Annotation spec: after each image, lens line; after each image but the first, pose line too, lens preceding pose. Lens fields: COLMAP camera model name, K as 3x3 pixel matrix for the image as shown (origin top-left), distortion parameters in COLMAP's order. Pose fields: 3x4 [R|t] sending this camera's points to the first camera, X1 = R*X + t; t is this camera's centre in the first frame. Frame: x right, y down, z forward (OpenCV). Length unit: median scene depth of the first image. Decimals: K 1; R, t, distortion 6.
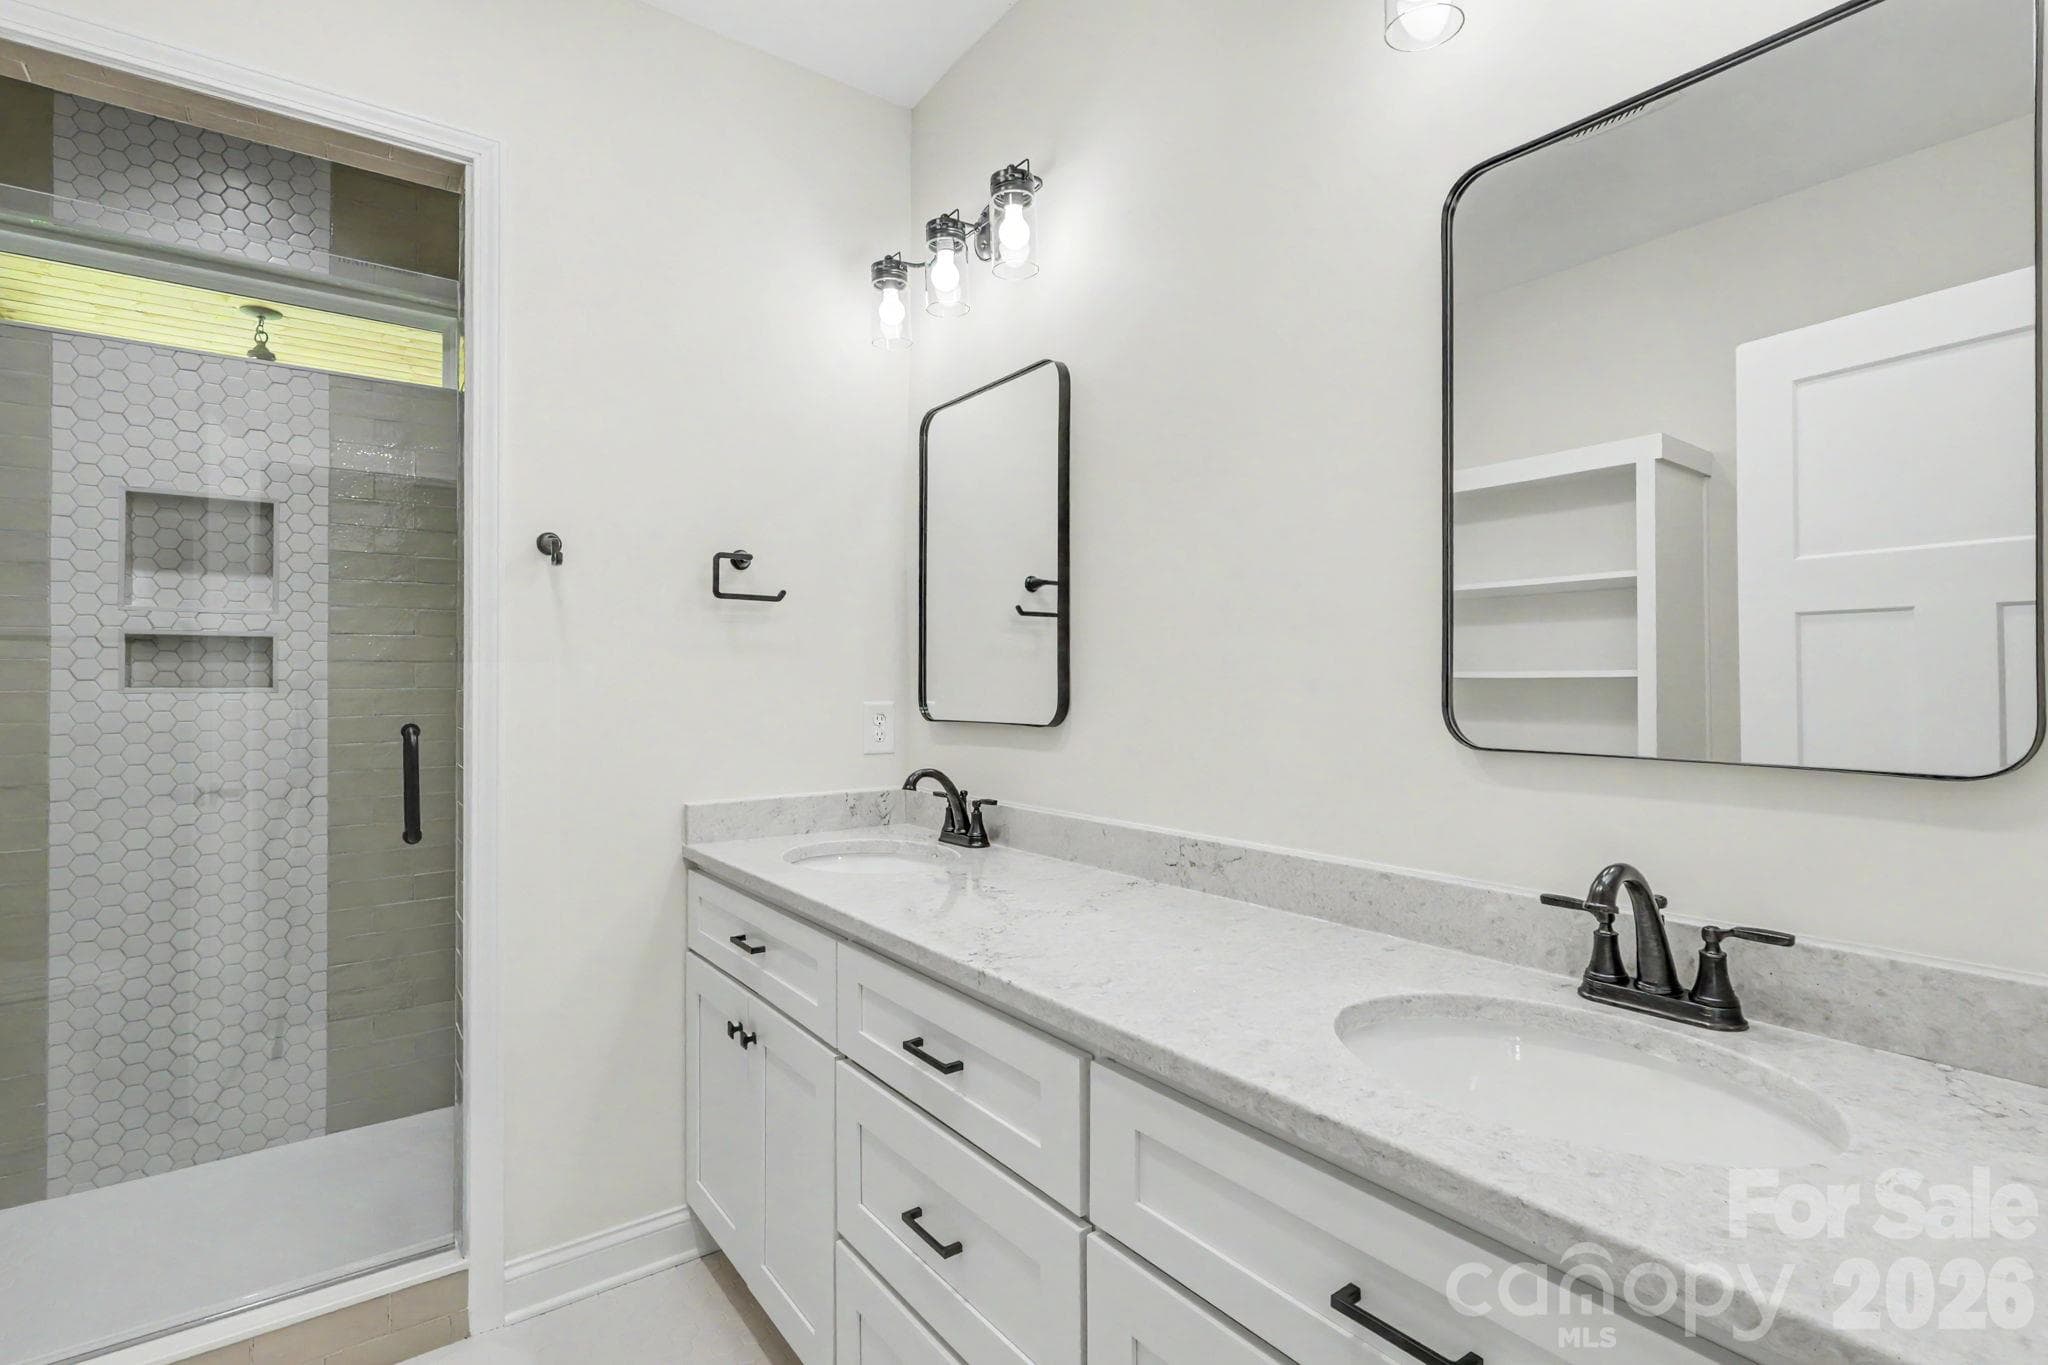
lens RADIAL K [[970.4, 0, 1030.7], [0, 970.4, 679.5], [0, 0, 1]] dist [0.003663, 0.000076]
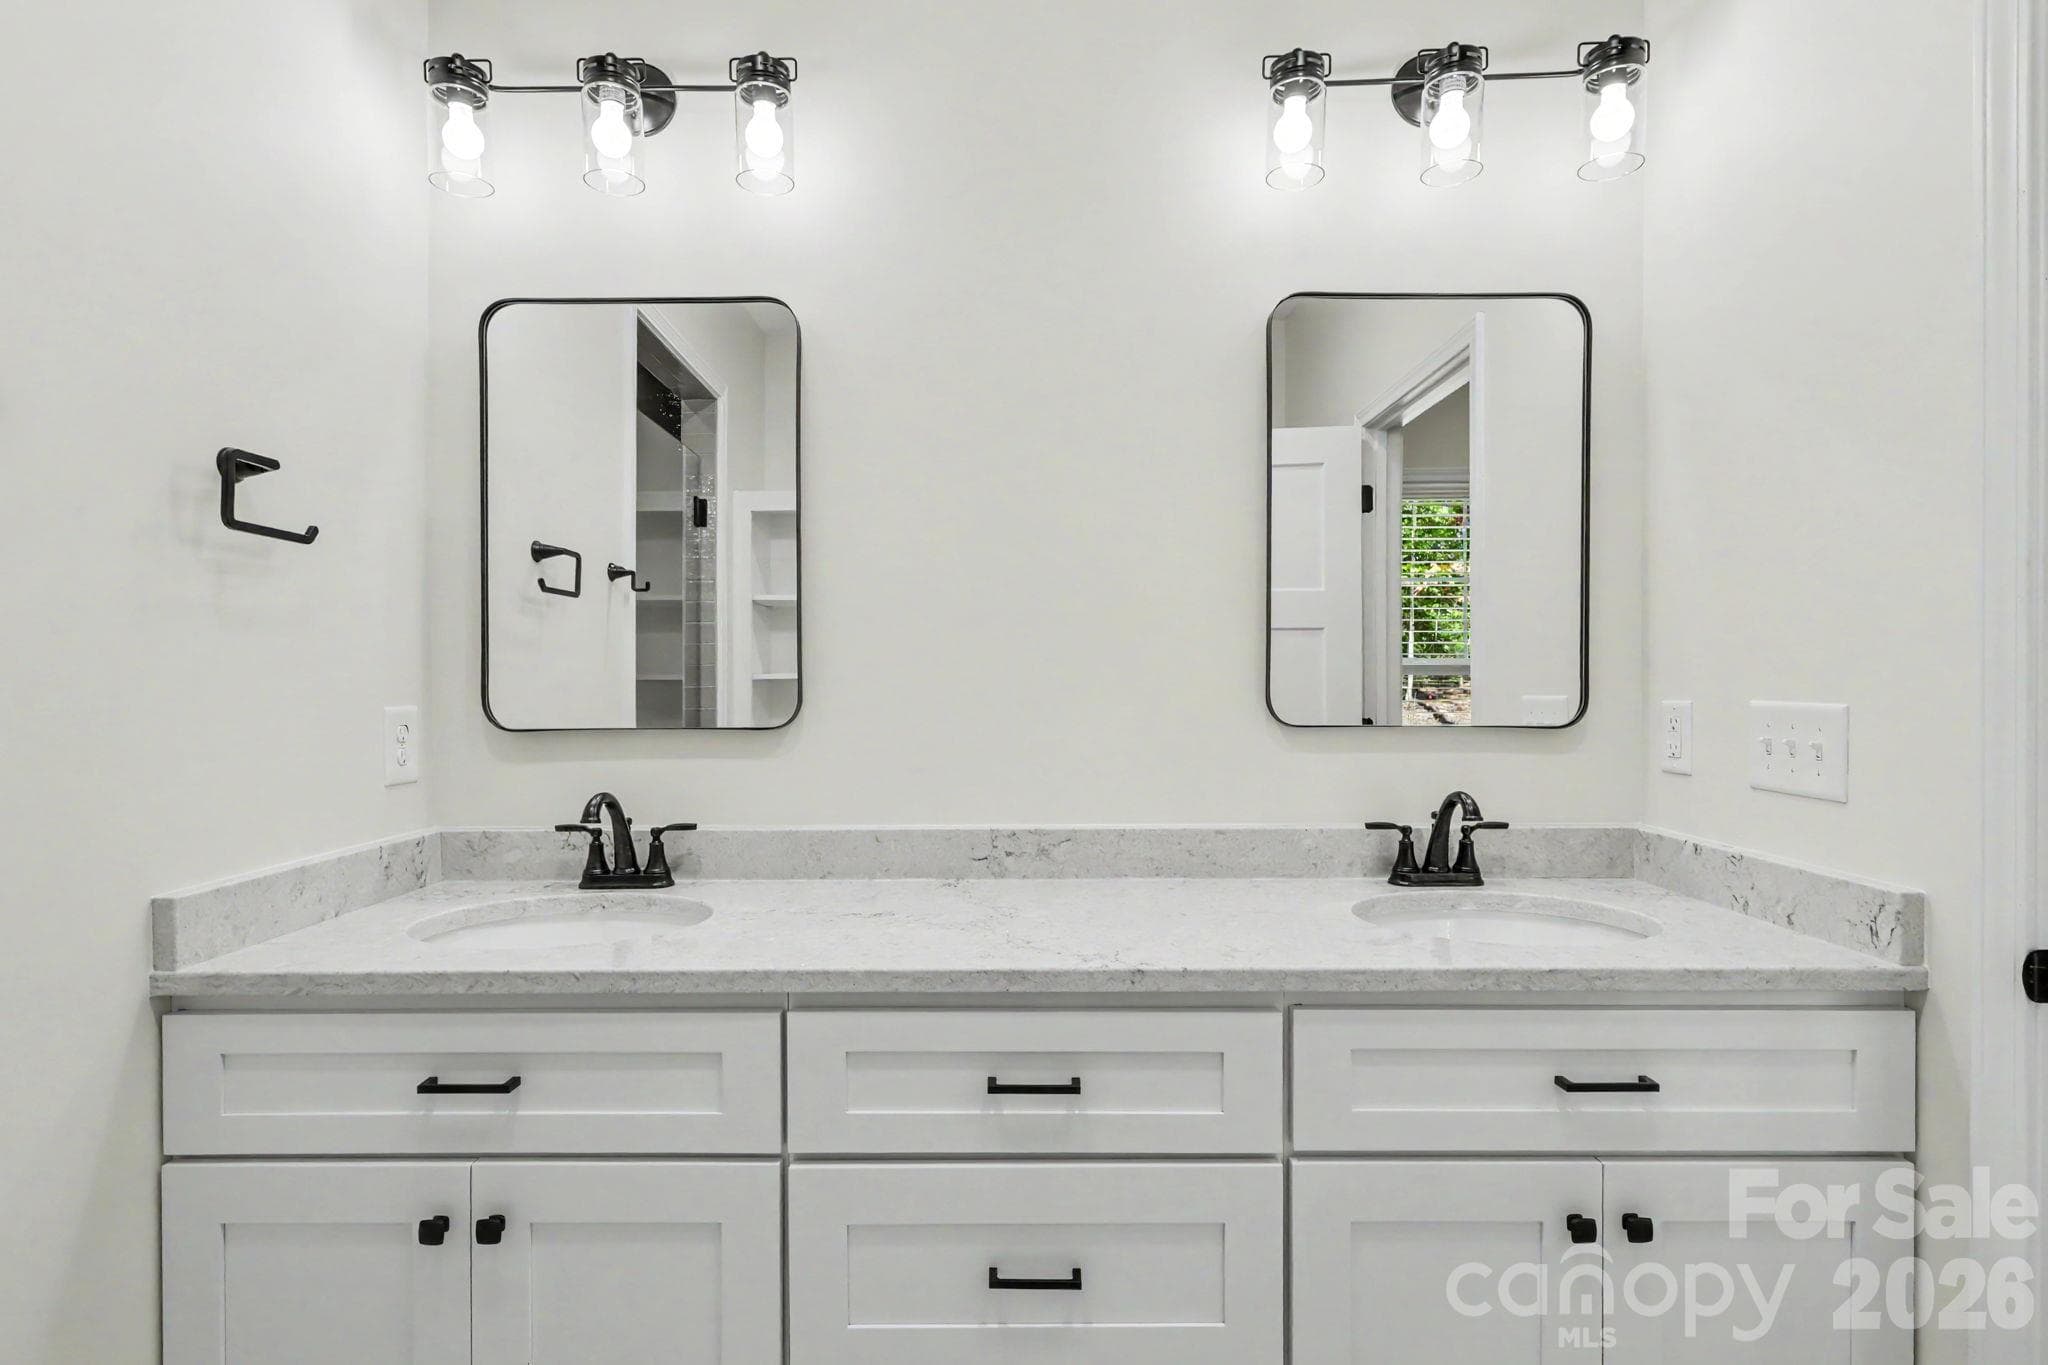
lens RADIAL K [[998.0, 0, 1025.6], [0, 998.0, 694.9], [0, 0, 1]] dist [0.003148, 0.000119]
pose [[0.600692, -0.010248, 0.799415, -0.657642], [-0.001343, 0.999903, 0.013827, 0.006858], [-0.799479, -0.009380, 0.600621, 0.348451]]
